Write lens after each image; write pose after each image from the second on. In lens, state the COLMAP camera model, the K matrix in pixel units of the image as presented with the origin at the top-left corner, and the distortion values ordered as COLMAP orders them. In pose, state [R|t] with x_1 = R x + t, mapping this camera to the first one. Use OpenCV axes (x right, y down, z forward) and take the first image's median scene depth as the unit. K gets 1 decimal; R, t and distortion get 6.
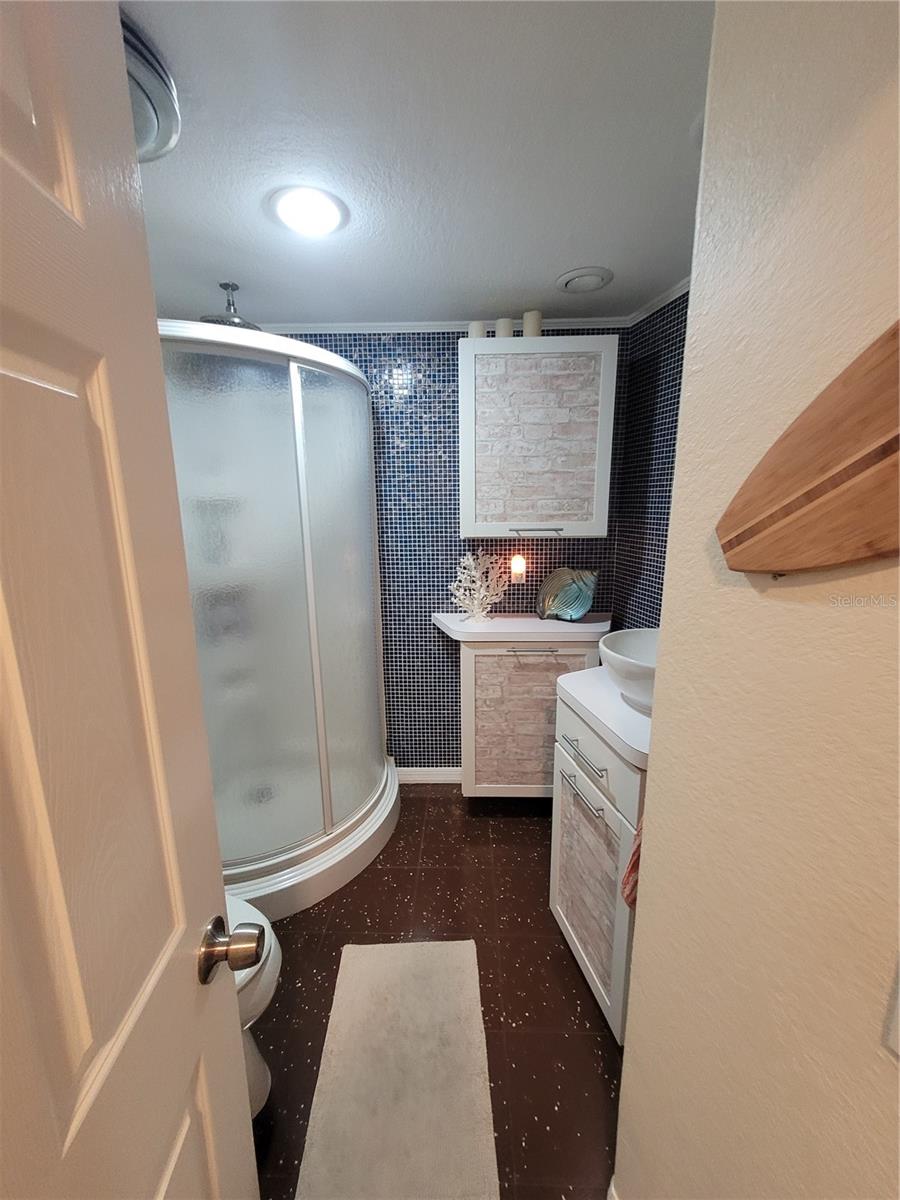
lens RADIAL K [[467.2, 0, 450.5], [0, 467.2, 599.8], [0, 0, 1]] dist [0.003505, -0.001107]
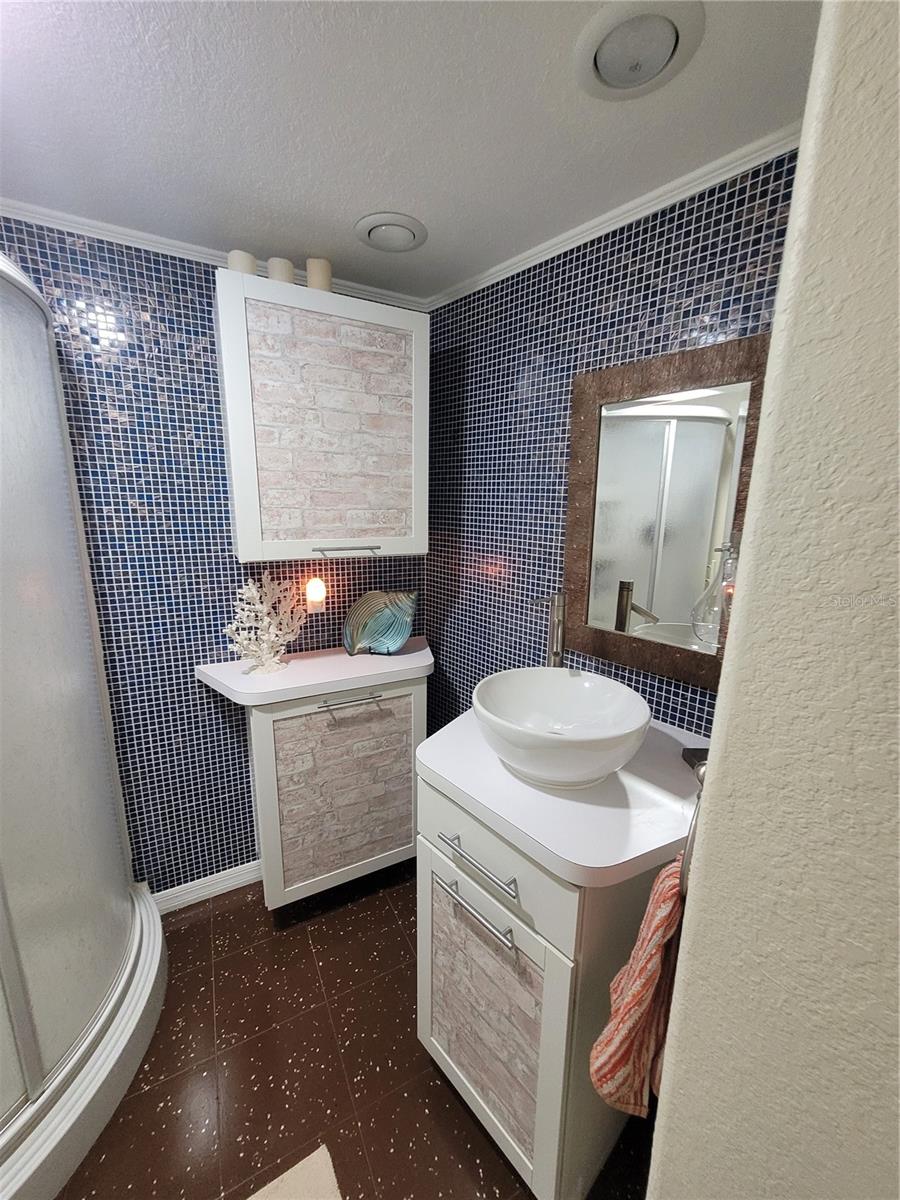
lens RADIAL K [[467.2, 0, 450.3], [0, 467.2, 601.0], [0, 0, 1]] dist [0.003505, -0.001107]
pose [[0.864877, -0.079822, 0.495597, -0.053630], [0.076113, 0.996714, 0.027707, -0.064986], [-0.496180, 0.013758, 0.868111, 0.221372]]
